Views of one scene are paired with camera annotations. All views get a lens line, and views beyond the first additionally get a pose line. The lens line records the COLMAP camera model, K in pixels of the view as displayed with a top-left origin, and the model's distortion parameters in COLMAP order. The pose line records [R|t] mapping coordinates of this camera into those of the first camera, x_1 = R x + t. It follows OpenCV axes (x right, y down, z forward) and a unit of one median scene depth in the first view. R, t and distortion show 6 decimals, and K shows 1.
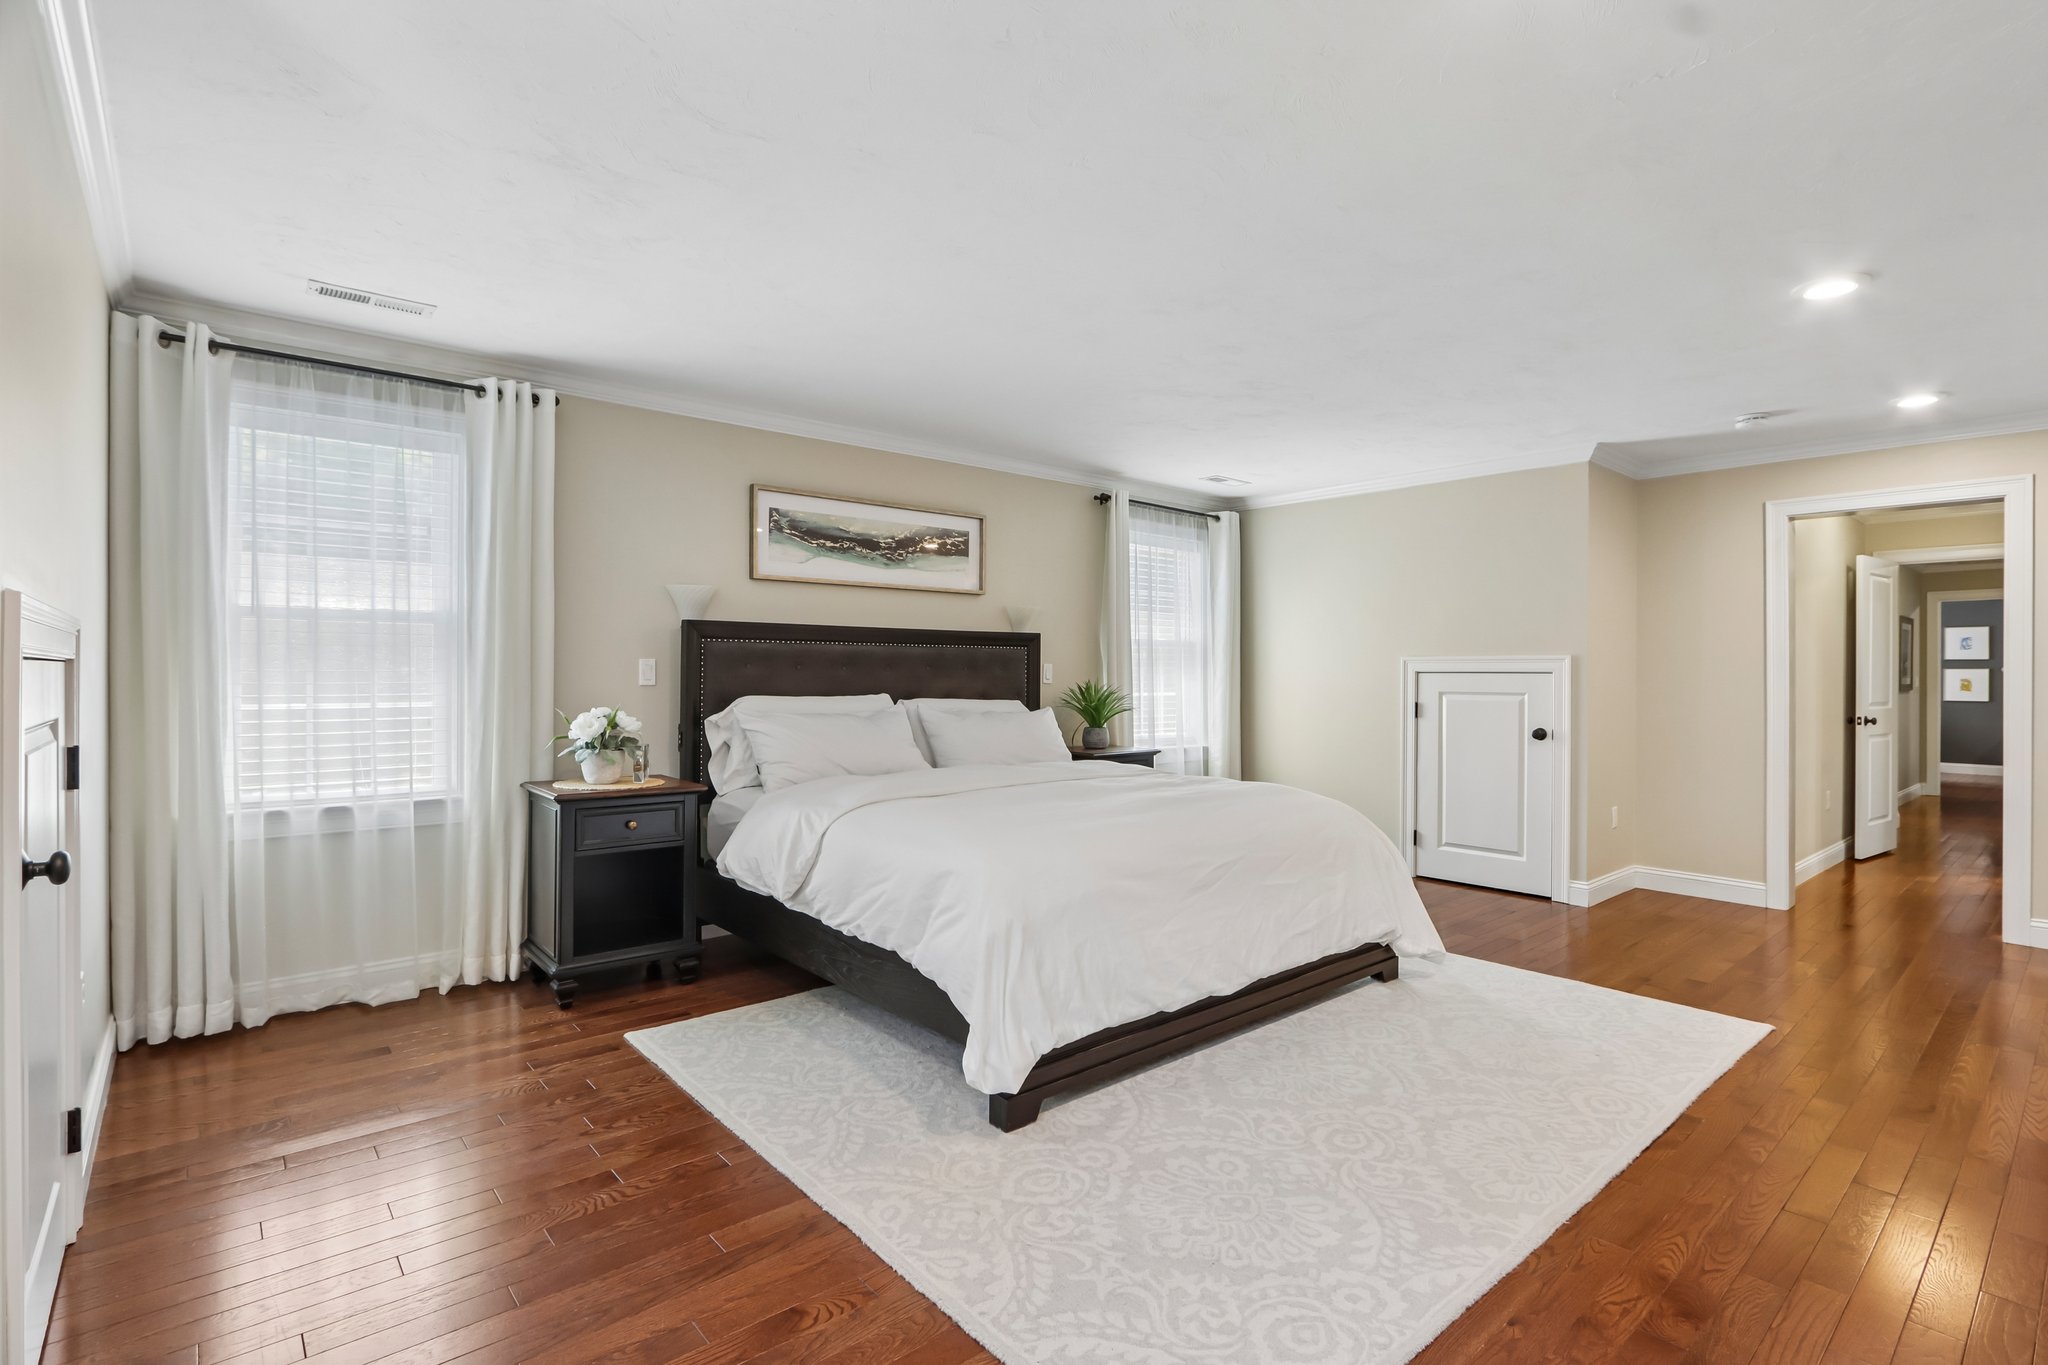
lens RADIAL K [[982.4, 0, 1020.5], [0, 982.4, 670.4], [0, 0, 1]] dist [-0.004767, -0.001162]
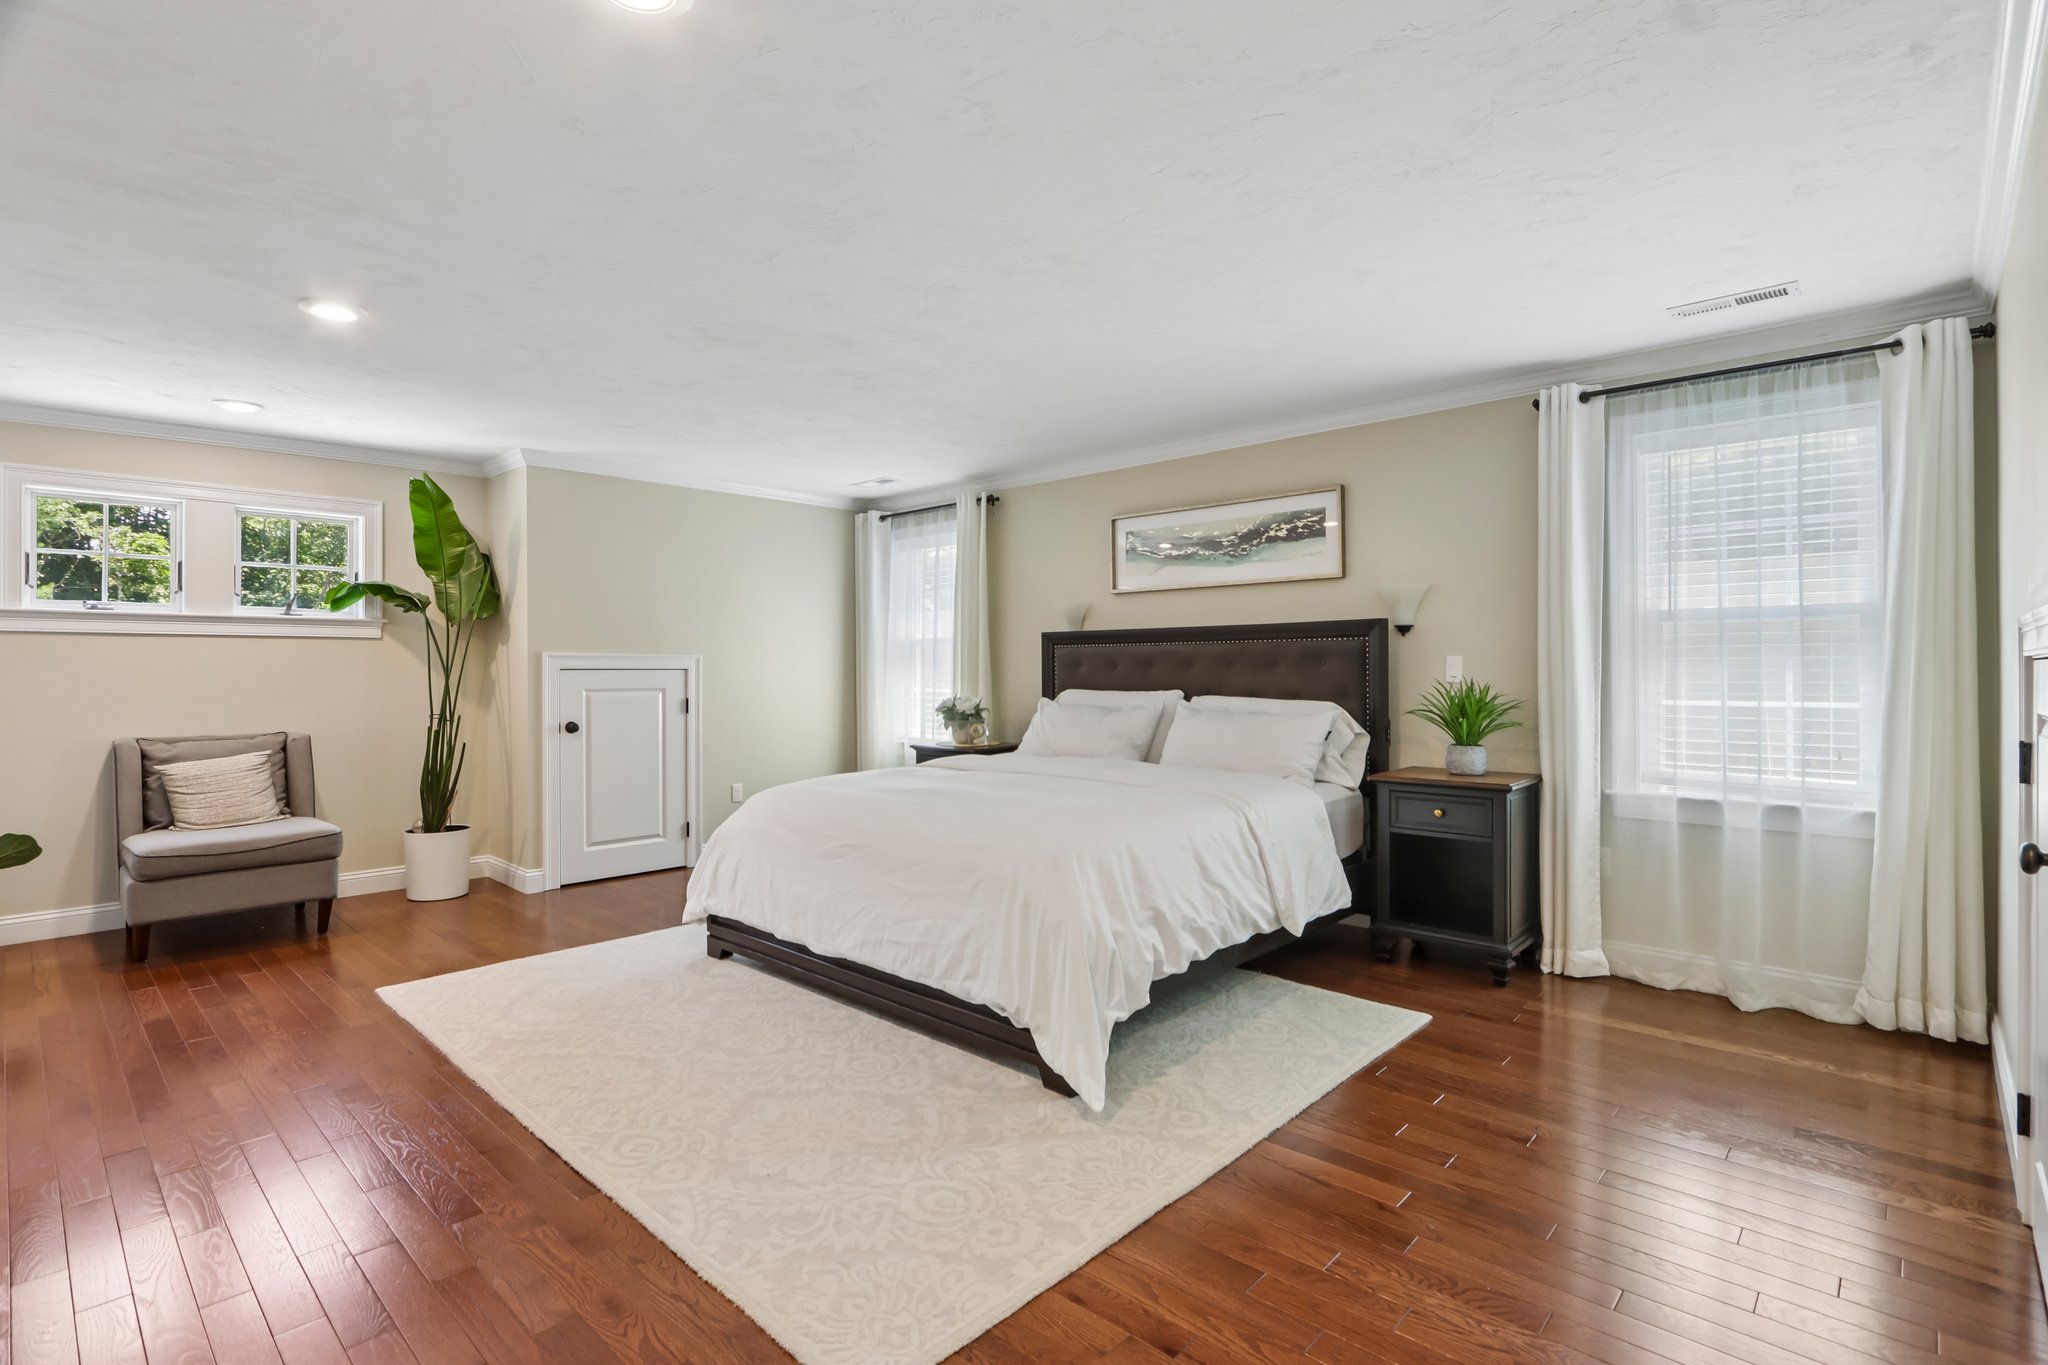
lens RADIAL K [[953.5, 0, 1024.0], [0, 953.5, 682.5], [0, 0, 1]] dist [-0.041692, -0.000329]
pose [[0.114272, 0.006727, -0.993427, 0.786493], [0.006792, 0.999948, 0.007552, 0.006406], [0.993426, -0.007610, 0.114220, 0.662693]]
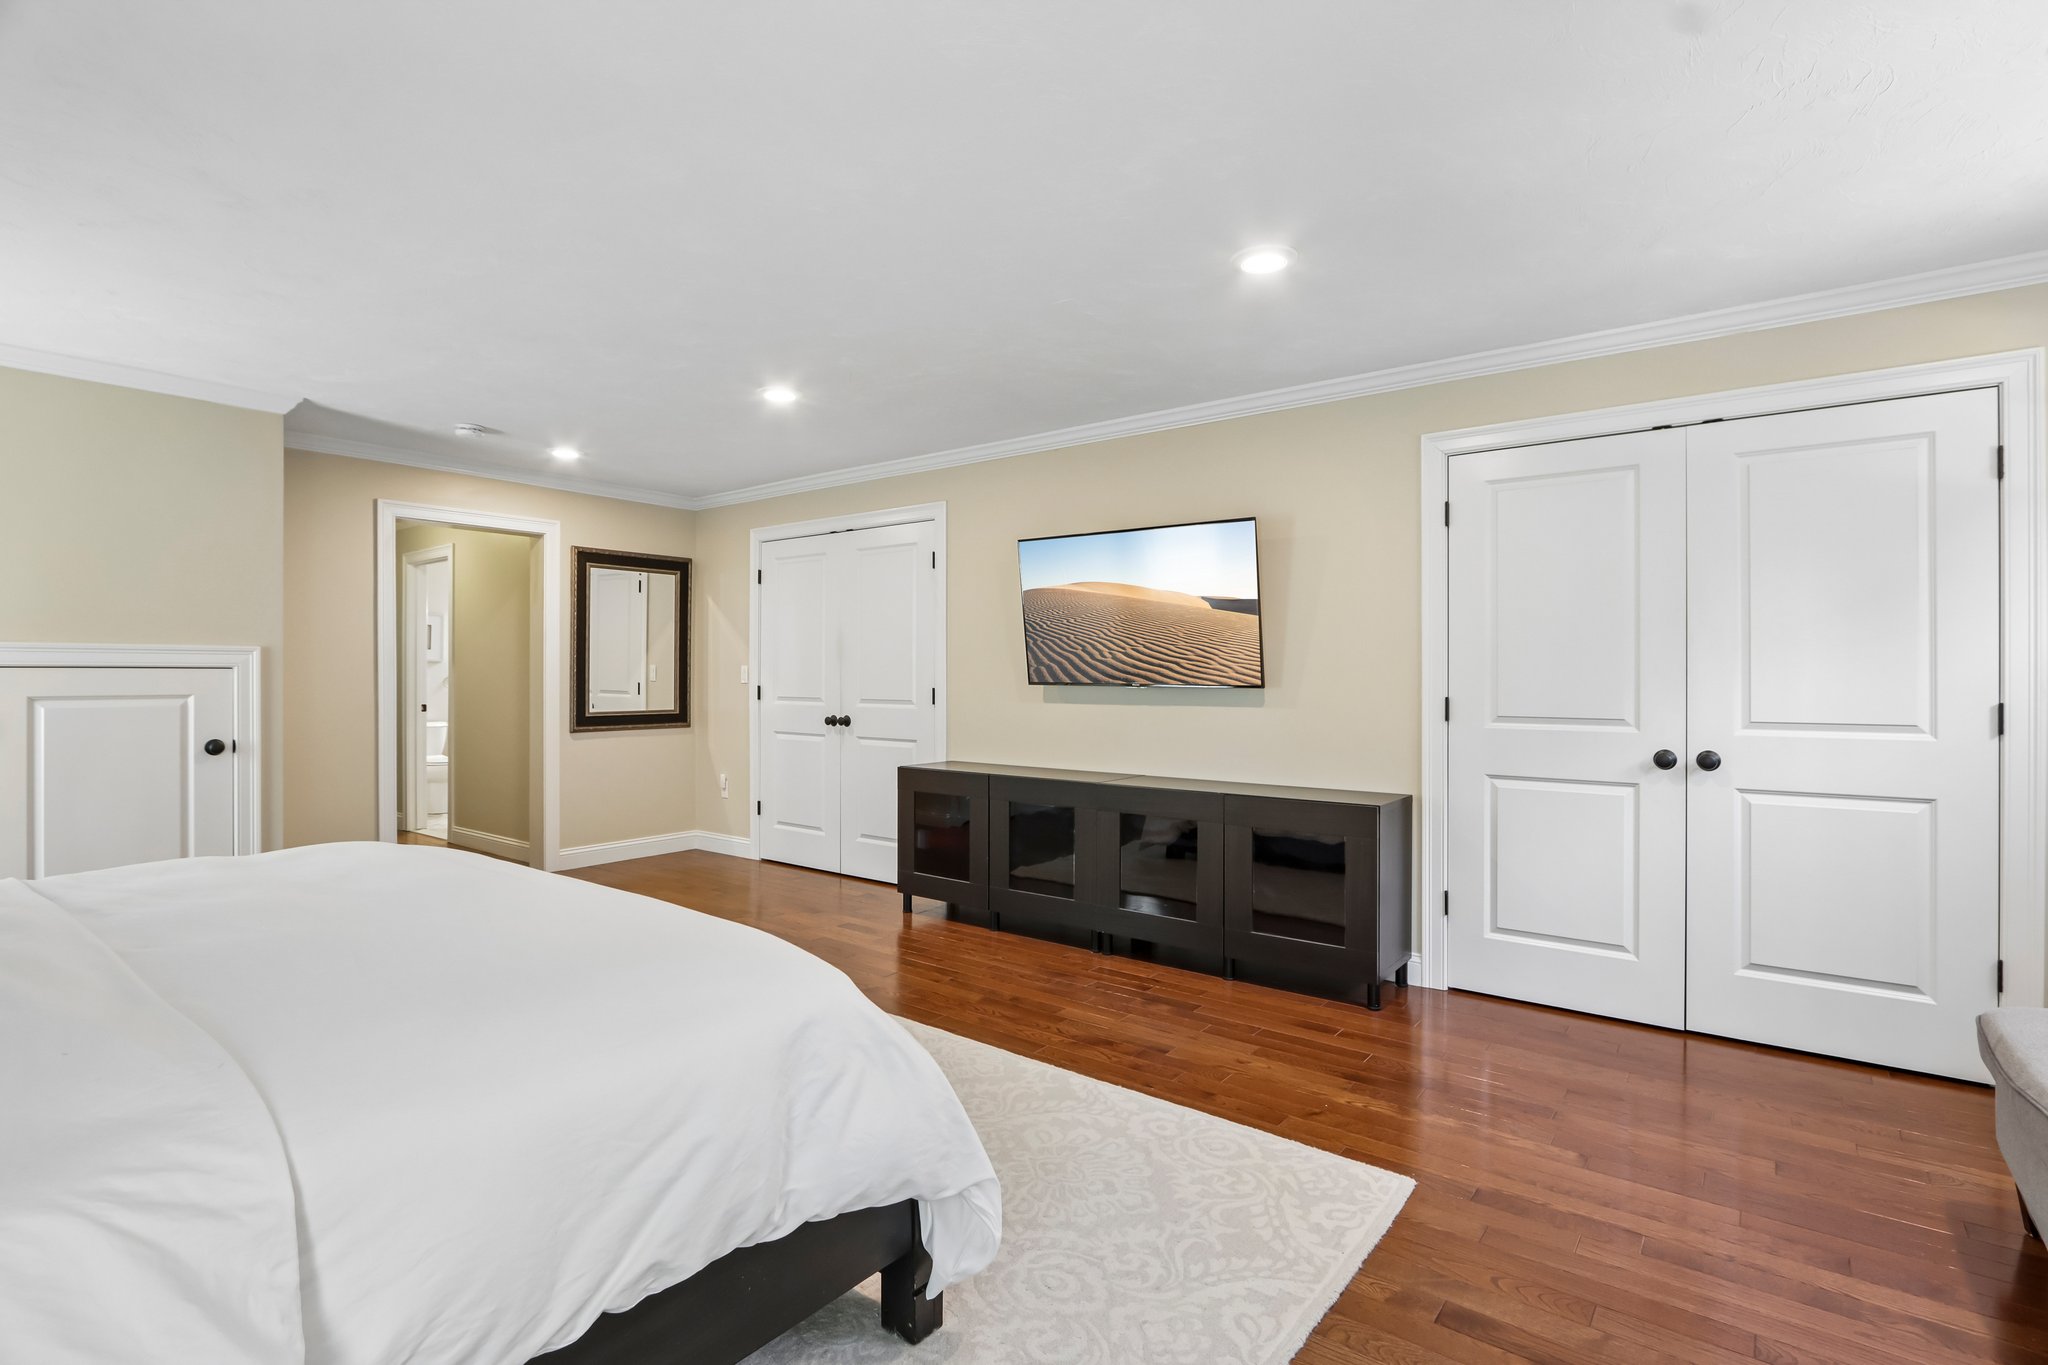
lens RADIAL K [[982.4, 0, 1020.5], [0, 982.4, 670.4], [0, 0, 1]] dist [-0.004767, -0.001162]
pose [[-0.193885, -0.003510, 0.981018, -0.354605], [-0.007228, 0.999972, 0.002149, -0.001838], [-0.980998, -0.006674, -0.193905, 0.534586]]
